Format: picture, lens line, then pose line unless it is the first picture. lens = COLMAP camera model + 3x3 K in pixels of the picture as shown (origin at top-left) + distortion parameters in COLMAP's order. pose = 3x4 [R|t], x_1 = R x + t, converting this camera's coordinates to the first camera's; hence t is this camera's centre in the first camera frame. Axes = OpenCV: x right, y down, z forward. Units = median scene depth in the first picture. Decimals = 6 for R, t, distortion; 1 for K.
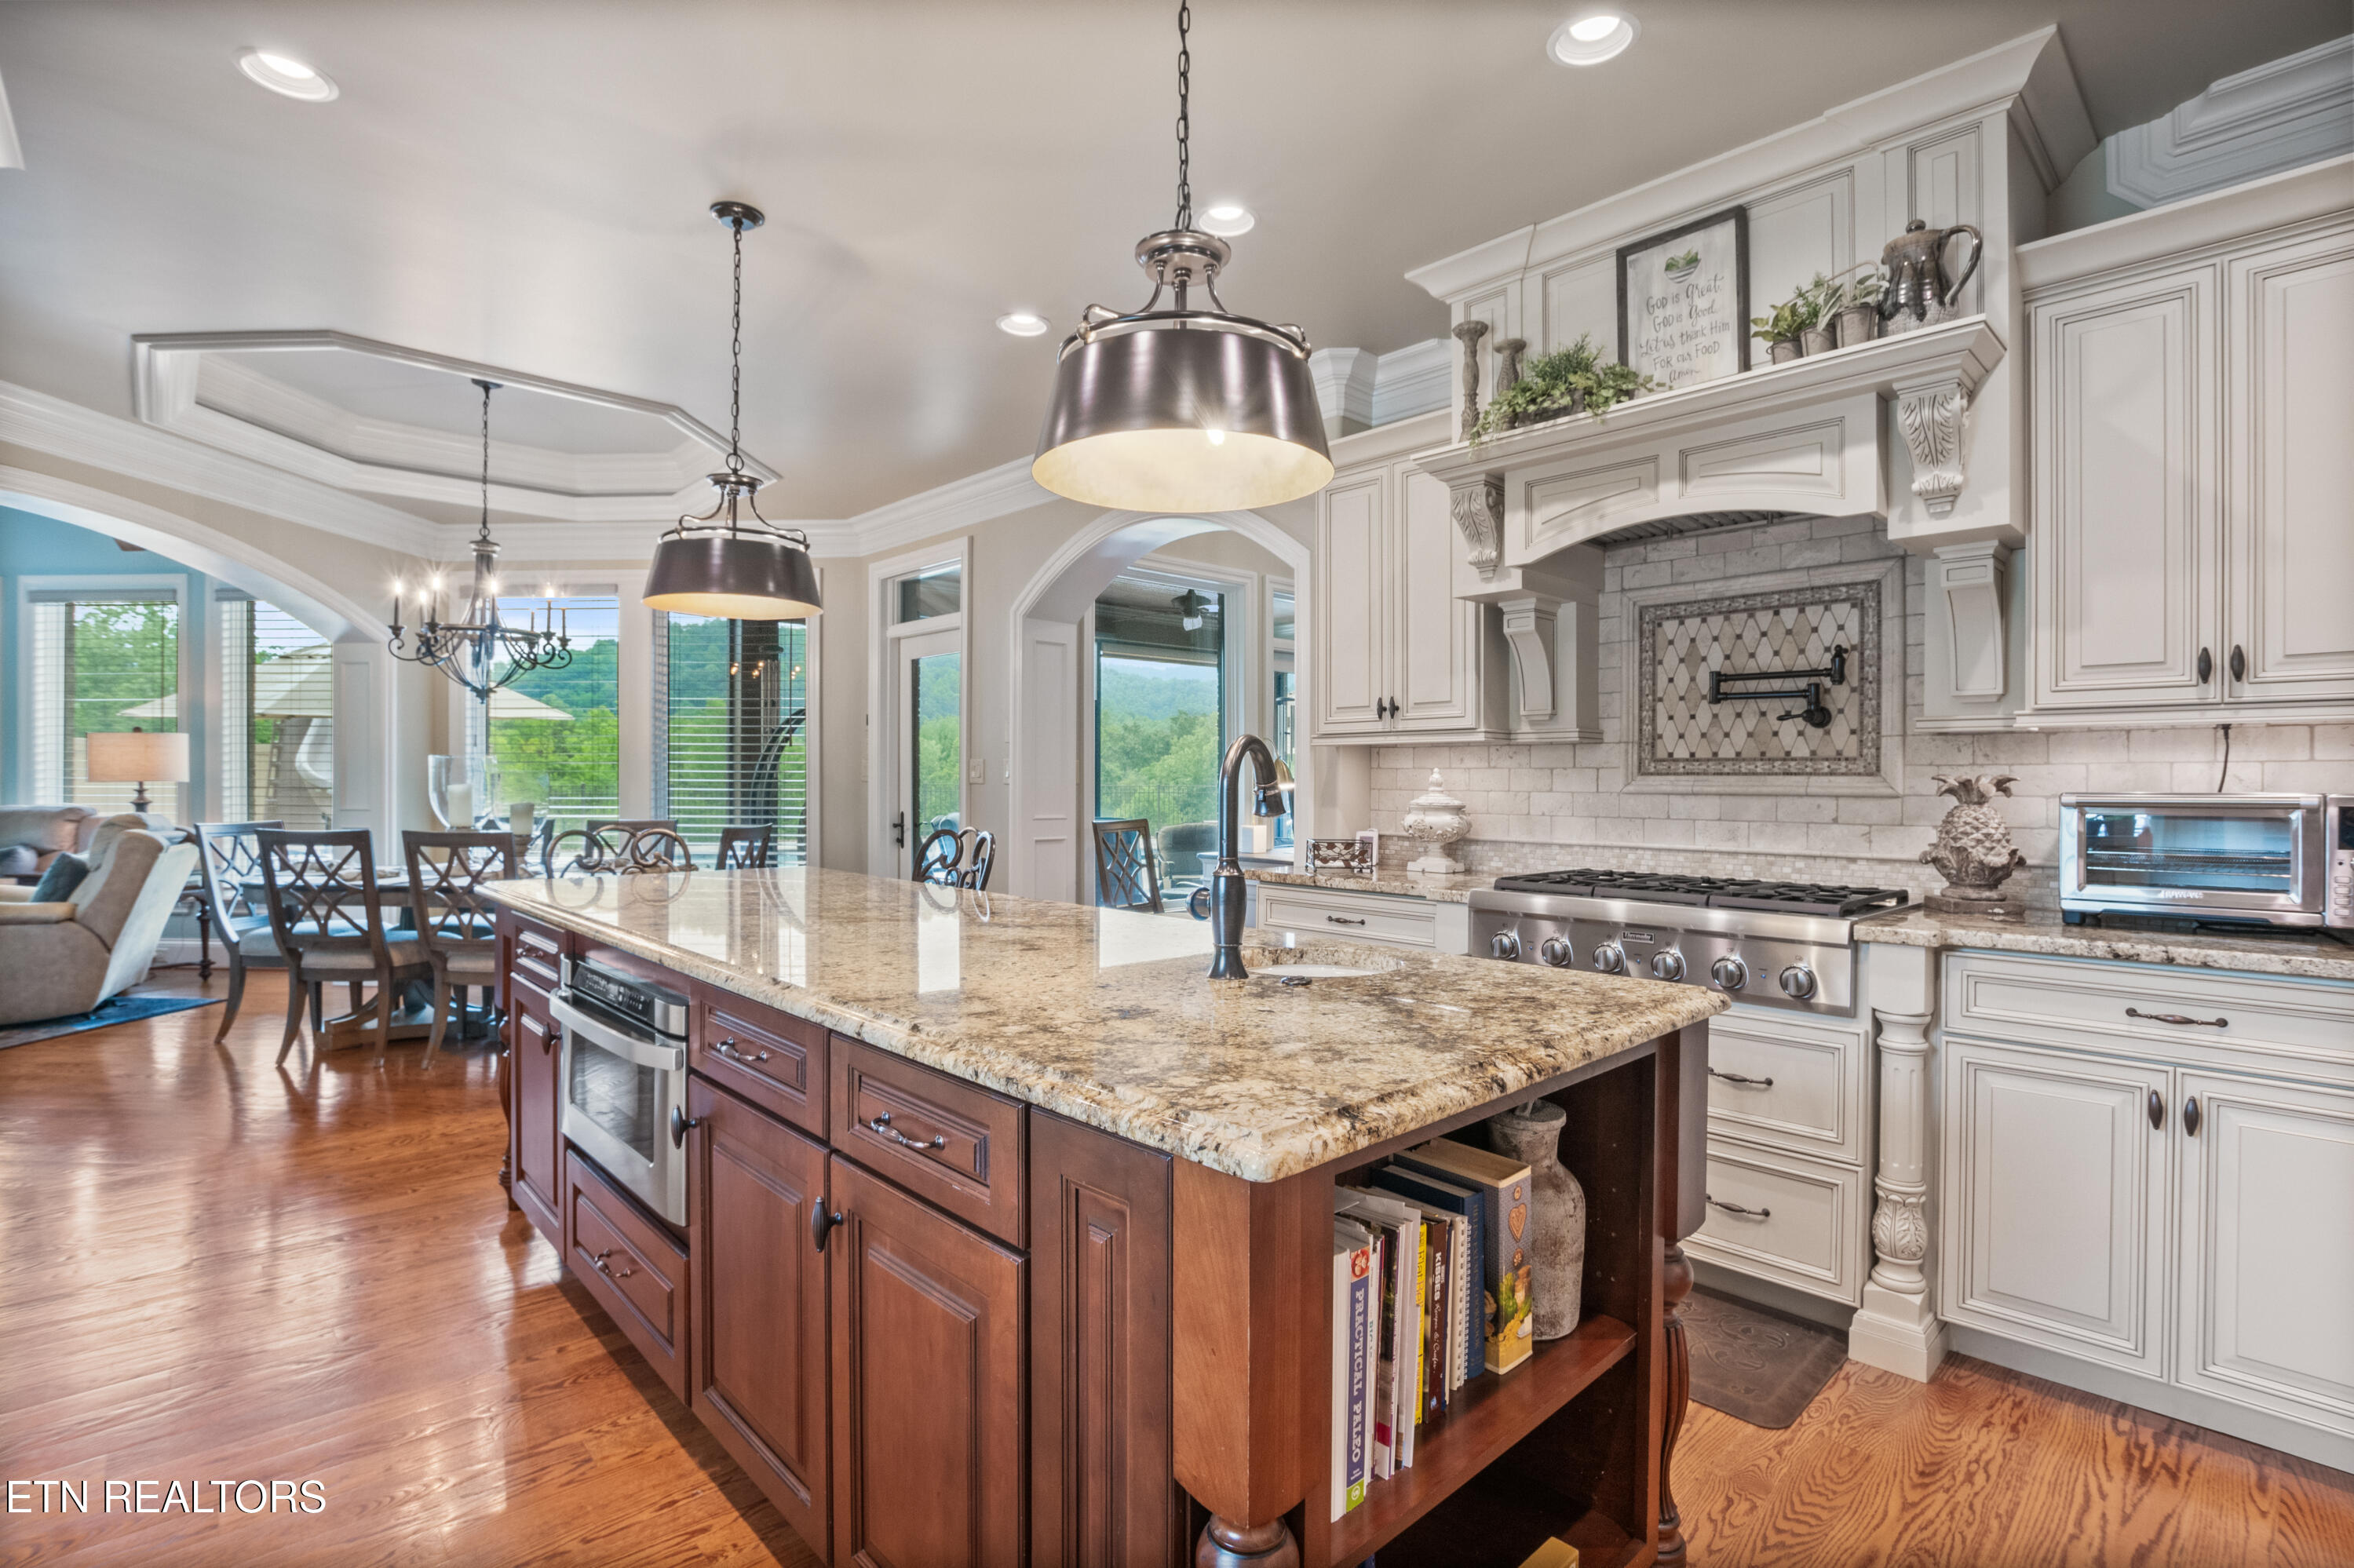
lens RADIAL K [[1096.4, 0, 1174.7], [0, 1096.4, 778.5], [0, 0, 1]] dist [-0.015649, -0.000255]
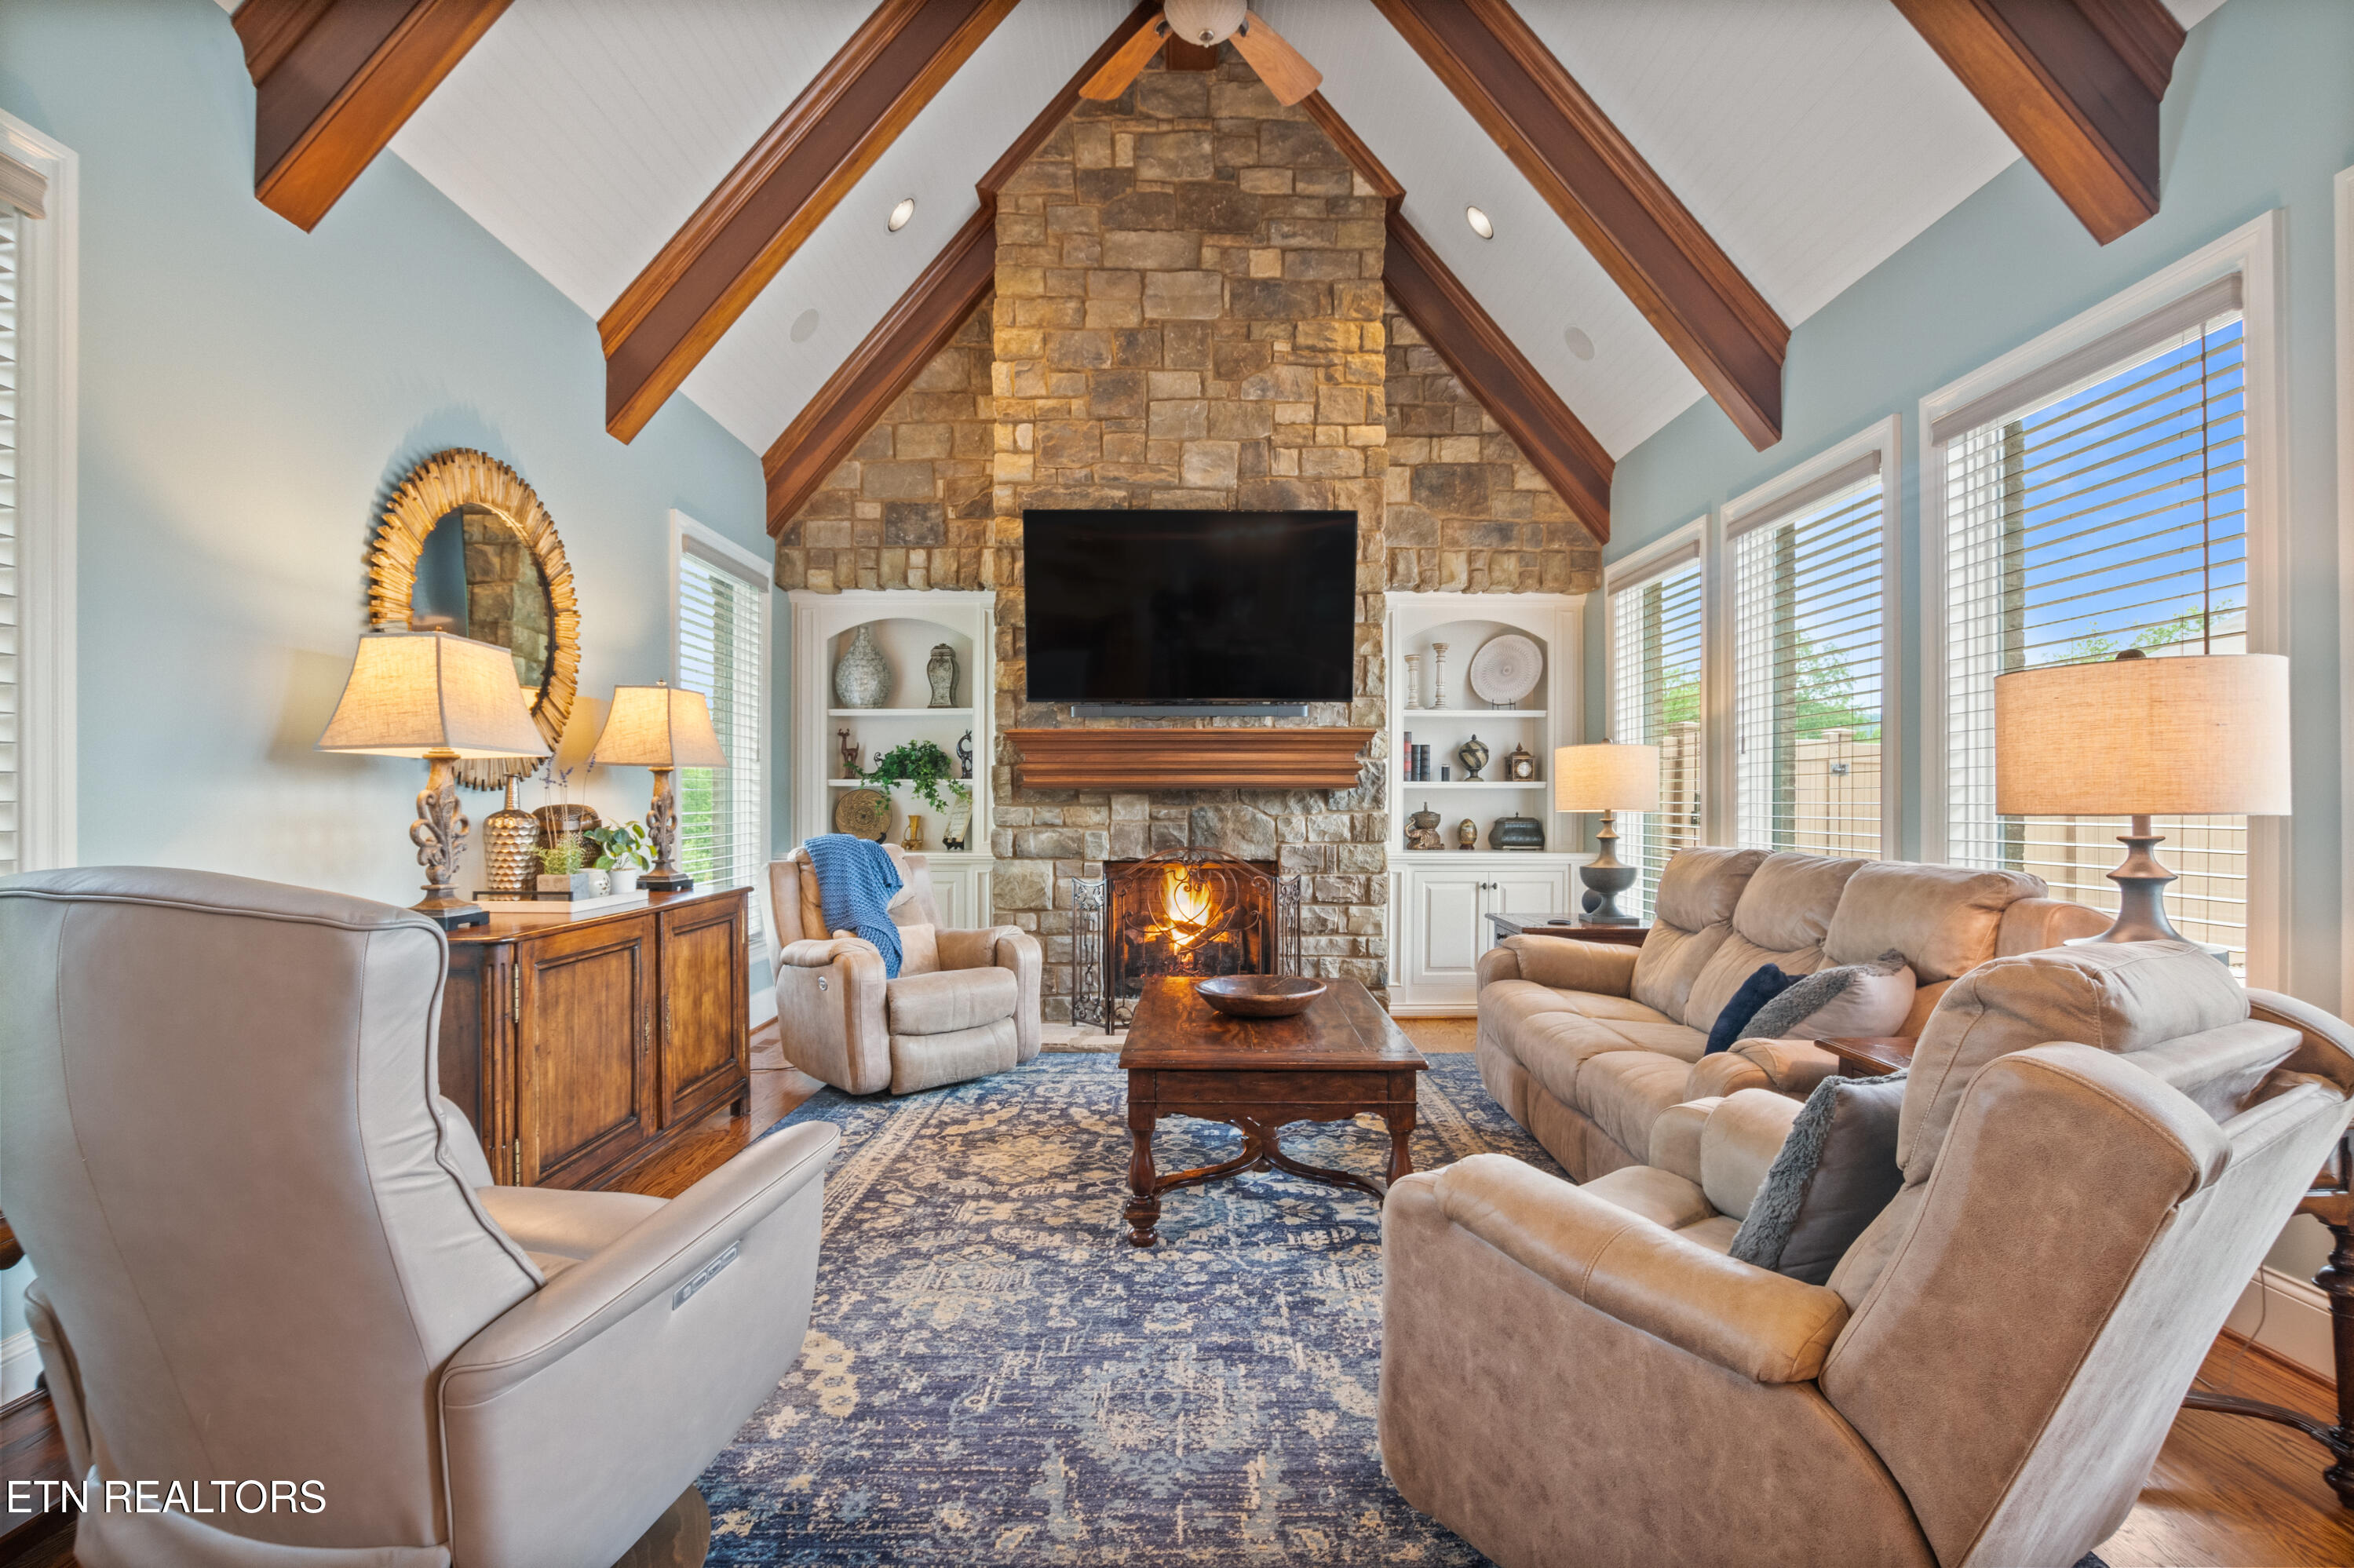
lens RADIAL K [[1096.4, 0, 1172.7], [0, 1096.4, 787.3], [0, 0, 1]] dist [-0.015649, -0.000255]
pose [[0.043448, -0.004405, -0.999046, -0.733740], [0.000077, 0.999990, -0.004406, -0.006081], [0.999056, 0.000115, 0.043448, 0.792687]]
